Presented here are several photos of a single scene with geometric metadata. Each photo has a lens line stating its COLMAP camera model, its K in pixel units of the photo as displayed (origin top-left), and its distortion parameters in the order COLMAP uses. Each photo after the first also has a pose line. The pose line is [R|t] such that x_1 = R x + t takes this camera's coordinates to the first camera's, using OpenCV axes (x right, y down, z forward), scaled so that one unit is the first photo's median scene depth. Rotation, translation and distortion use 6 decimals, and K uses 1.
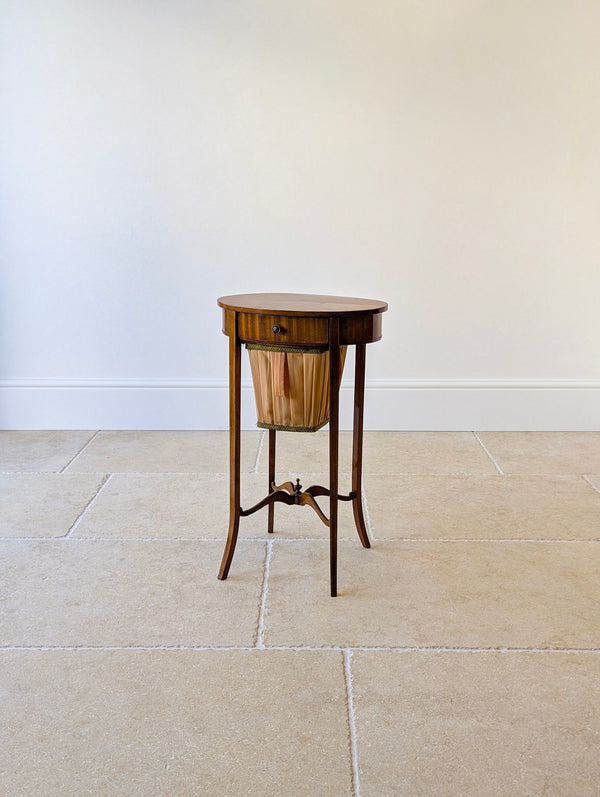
lens RADIAL K [[868.1, 0, 302.3], [0, 868.1, 397.0], [0, 0, 1]] dist [0.040953, 0.000000]
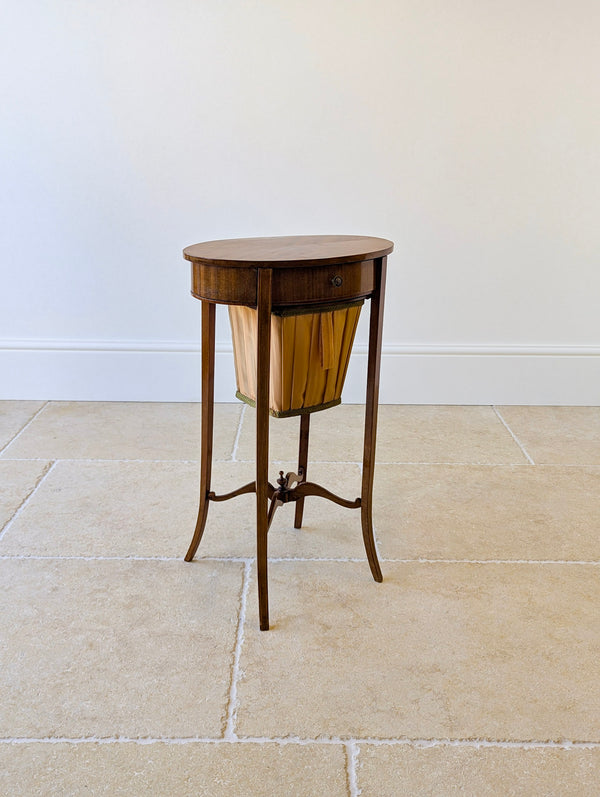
lens RADIAL K [[868.1, 0, 301.3], [0, 868.1, 391.0], [0, 0, 1]] dist [0.040953, 0.000000]
pose [[0.999879, 0.007434, 0.013698, -0.001582], [-0.008240, 0.998180, 0.059743, -0.039086], [-0.013229, -0.059849, 0.998120, 0.261855]]
